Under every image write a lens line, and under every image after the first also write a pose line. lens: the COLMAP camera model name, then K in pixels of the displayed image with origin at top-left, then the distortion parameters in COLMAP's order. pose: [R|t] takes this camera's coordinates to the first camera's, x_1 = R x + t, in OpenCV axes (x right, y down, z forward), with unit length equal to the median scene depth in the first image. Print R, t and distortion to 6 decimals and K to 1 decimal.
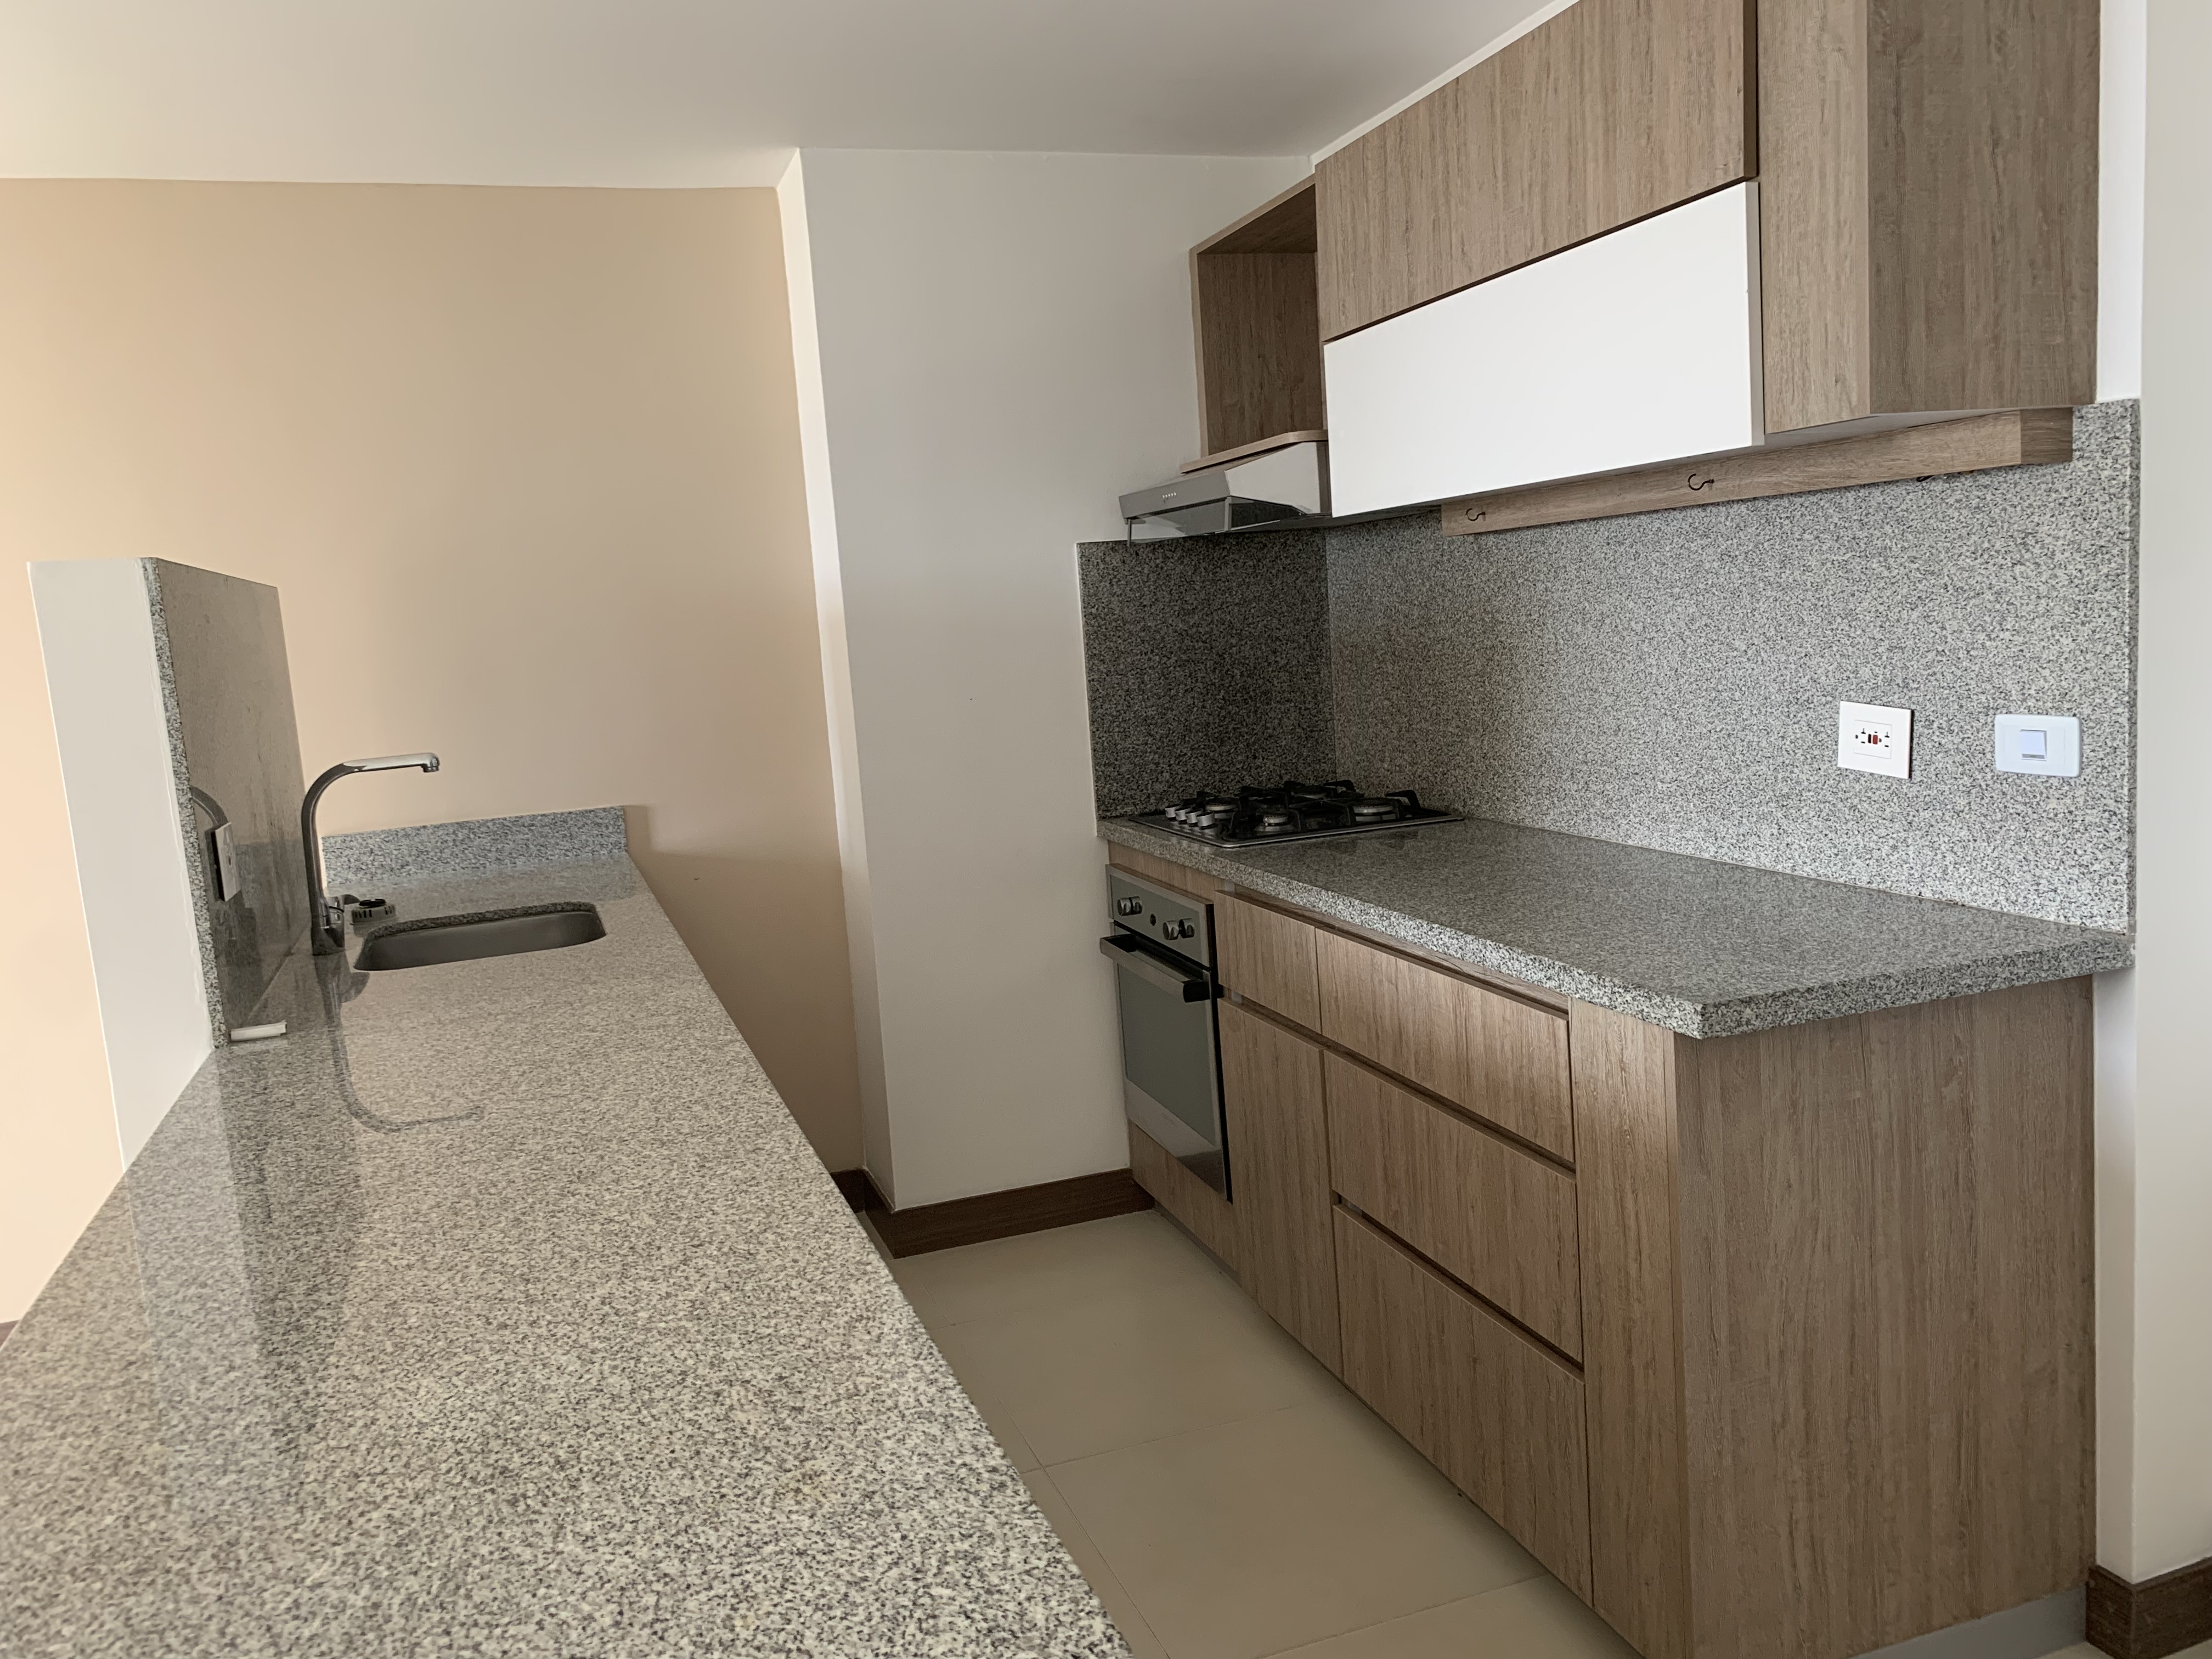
lens RADIAL K [[1718.5, 0, 1114.6], [0, 1718.5, 815.8], [0, 0, 1]] dist [0.123444, -0.236811]
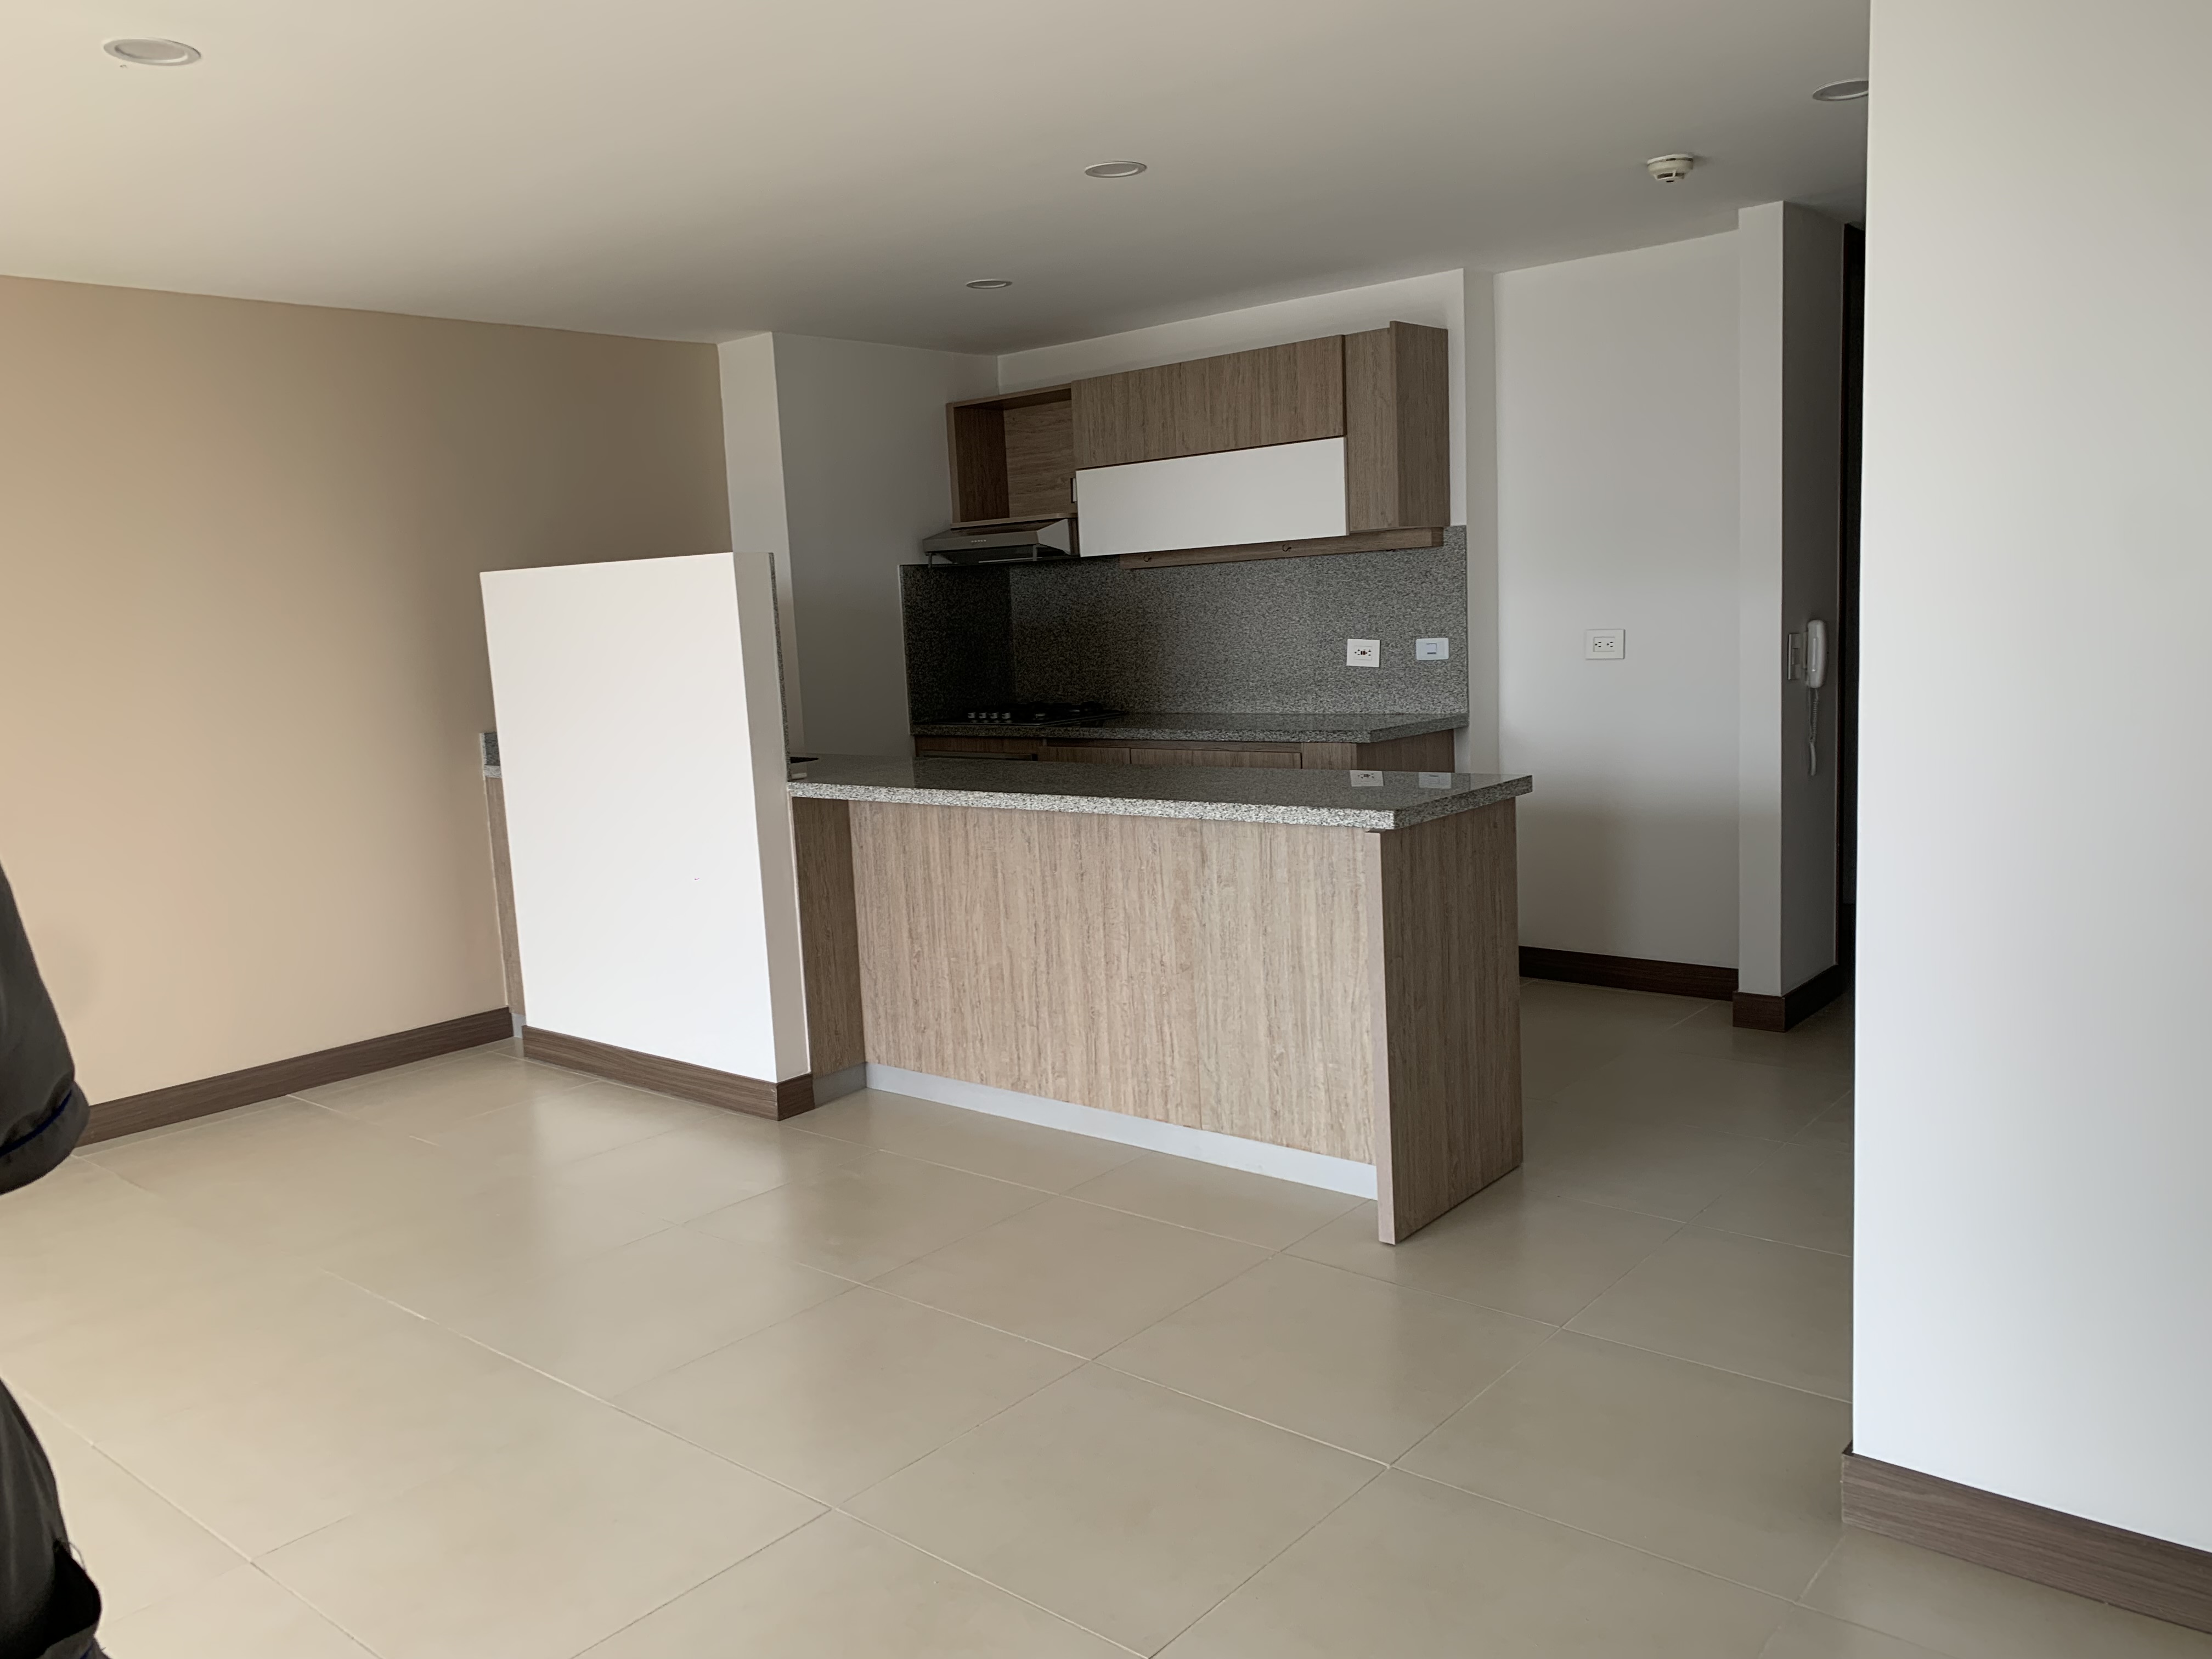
lens RADIAL K [[1738.4, 0, 1109.9], [0, 1738.4, 858.5], [0, 0, 1]] dist [0.090141, -0.115835]
pose [[0.856830, -0.046249, 0.513520, -1.151695], [0.051505, 0.998665, 0.004004, 0.217165], [-0.513020, 0.023018, 0.858068, -0.942564]]
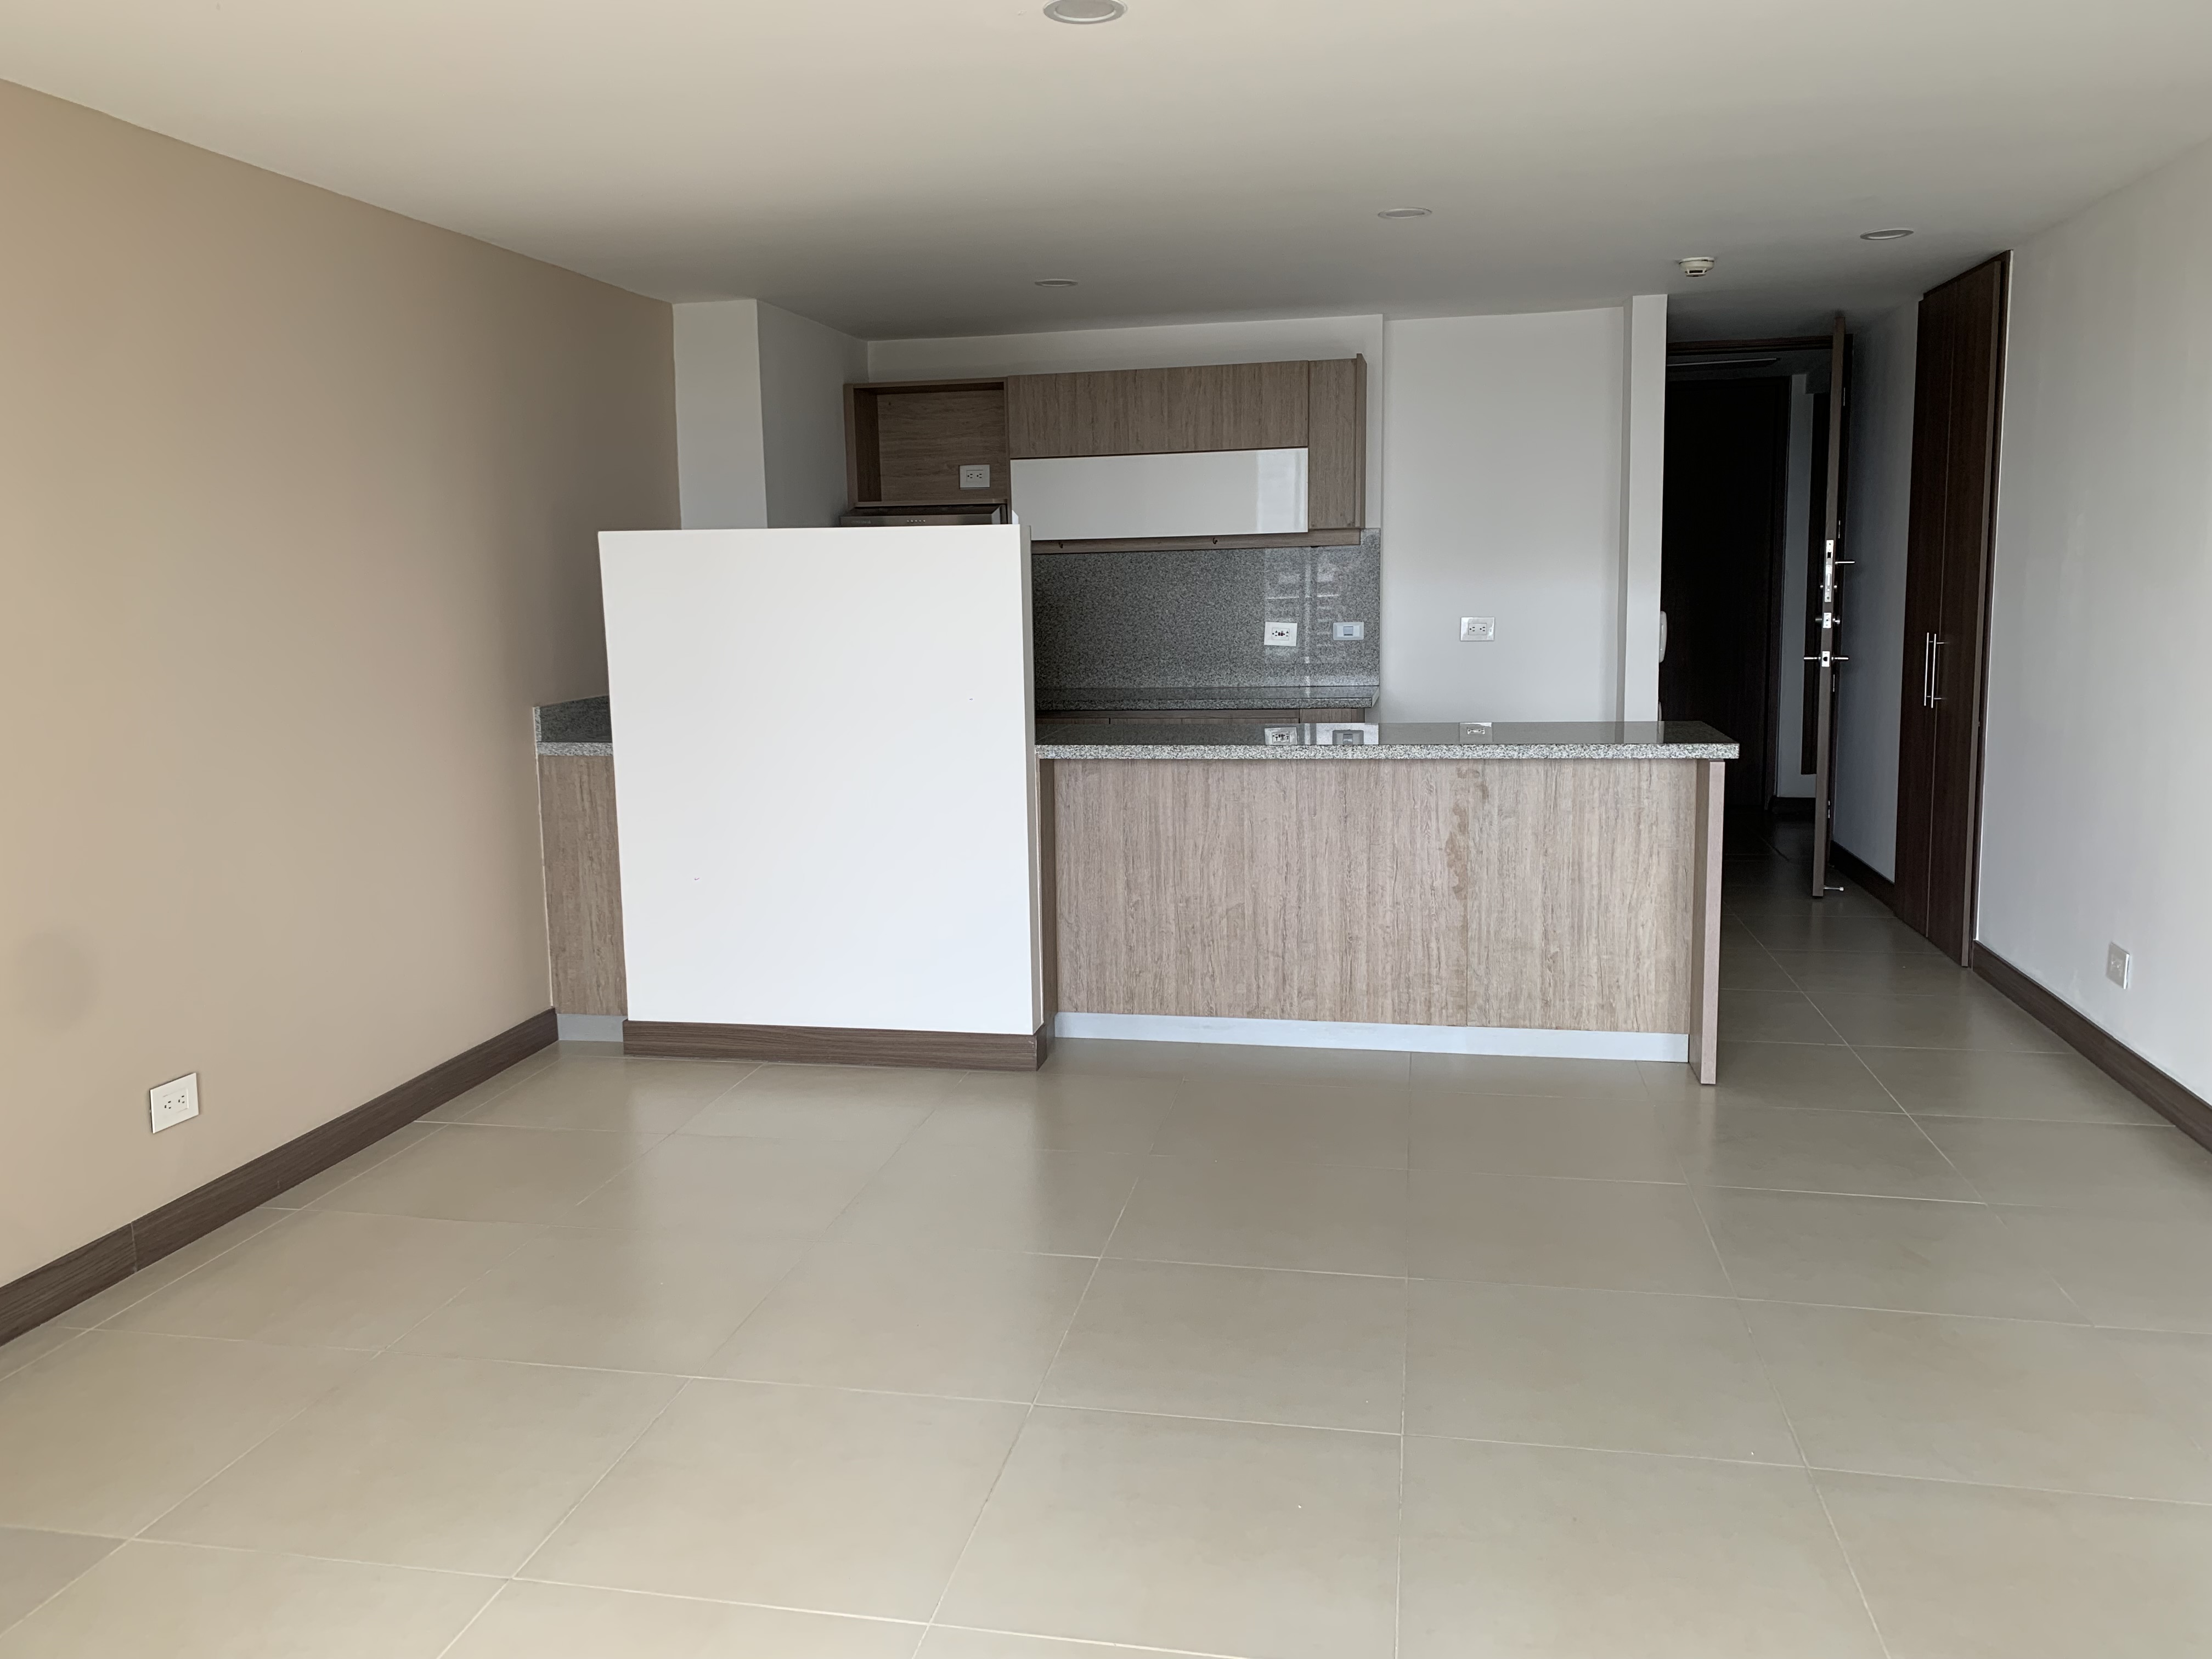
lens RADIAL K [[1700.3, 0, 1106.0], [0, 1700.3, 829.5], [0, 0, 1]] dist [0.045505, -0.082083]
pose [[0.487599, -0.067255, 0.870474, -2.139686], [0.092660, 0.995384, 0.025002, 0.177794], [-0.868137, 0.068467, 0.491580, -0.123613]]
